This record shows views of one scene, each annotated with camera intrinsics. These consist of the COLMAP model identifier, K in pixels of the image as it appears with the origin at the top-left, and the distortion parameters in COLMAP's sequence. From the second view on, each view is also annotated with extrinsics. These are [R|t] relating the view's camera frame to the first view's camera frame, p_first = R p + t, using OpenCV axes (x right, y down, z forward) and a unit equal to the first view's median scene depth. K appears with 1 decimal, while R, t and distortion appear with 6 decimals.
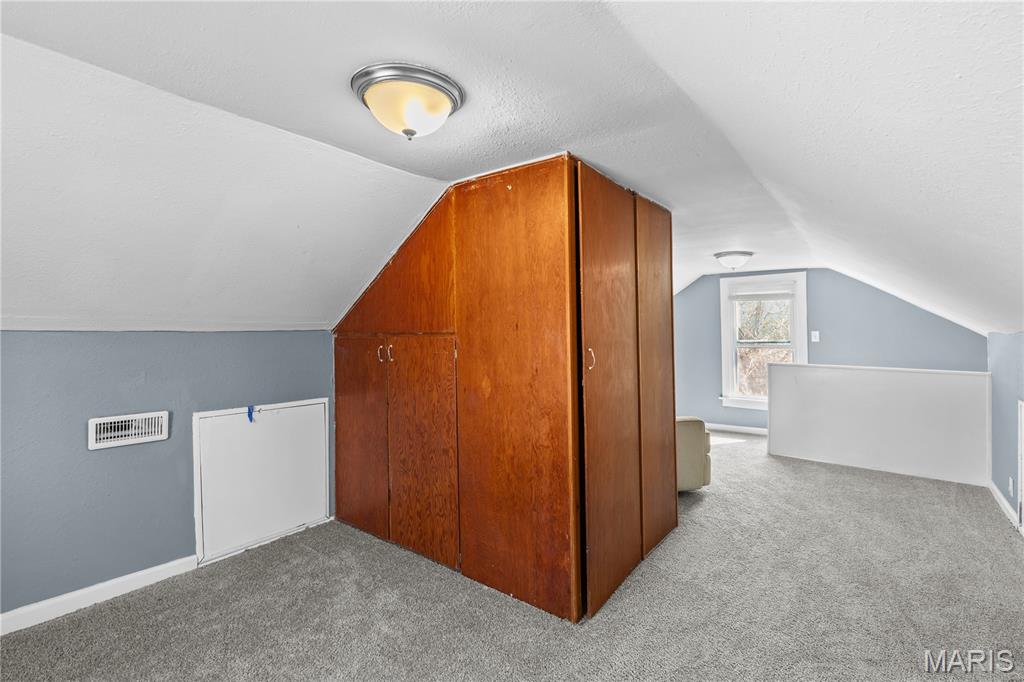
lens RADIAL K [[480.8, 0, 514.2], [0, 480.8, 313.7], [0, 0, 1]] dist [0.001833, 0.000413]
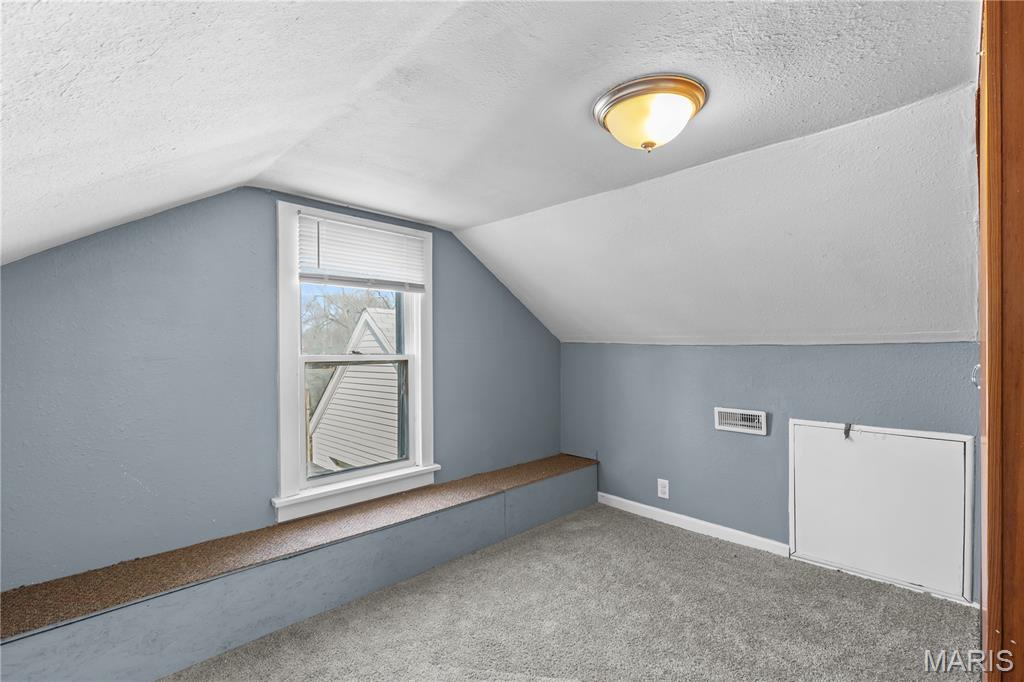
lens RADIAL K [[464.2, 0, 509.1], [0, 464.2, 345.6], [0, 0, 1]] dist [0.001405, 0.000075]
pose [[-0.135100, -0.003834, -0.990825, 0.487879], [0.043346, 0.999012, -0.009777, 0.021593], [0.989883, -0.044269, -0.134801, 0.520635]]
